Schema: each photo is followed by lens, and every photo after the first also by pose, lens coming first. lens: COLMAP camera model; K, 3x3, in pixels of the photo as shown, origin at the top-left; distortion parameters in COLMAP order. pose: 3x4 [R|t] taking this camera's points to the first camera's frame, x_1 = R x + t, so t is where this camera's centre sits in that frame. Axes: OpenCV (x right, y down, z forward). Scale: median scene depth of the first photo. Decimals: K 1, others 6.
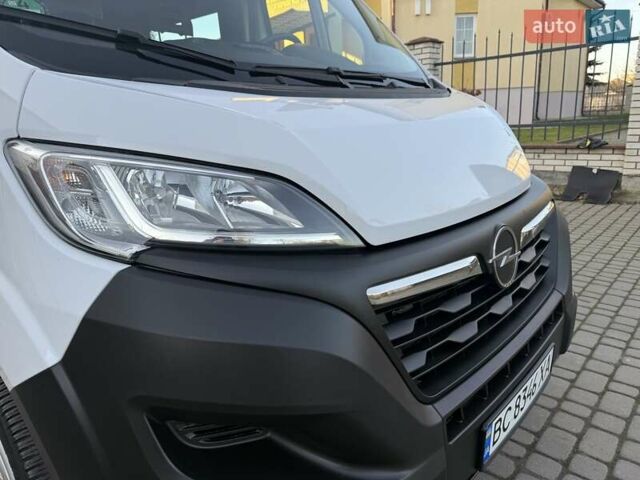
lens RADIAL K [[453.3, 0, 318.0], [0, 453.3, 250.6], [0, 0, 1]] dist [0.004792, 0.000165]
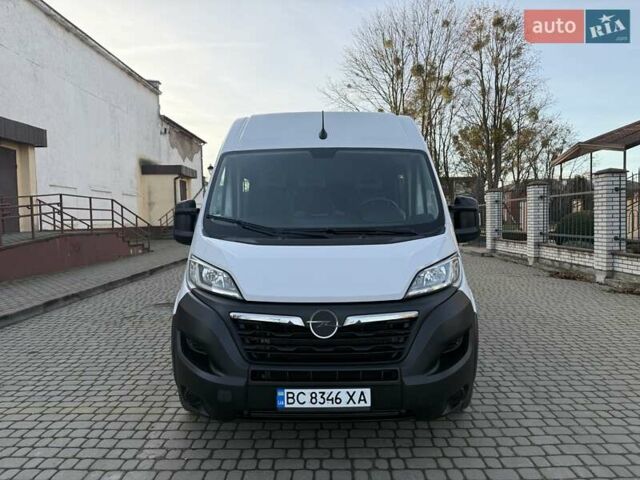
lens RADIAL K [[451.8, 0, 319.6], [0, 451.8, 239.5], [0, 0, 1]] dist [0.026667, -0.029203]
pose [[0.664116, 0.072368, -0.744119, 1.605560], [-0.225308, 0.968405, -0.106904, -0.114542], [0.712872, 0.238652, 0.659438, -0.426909]]
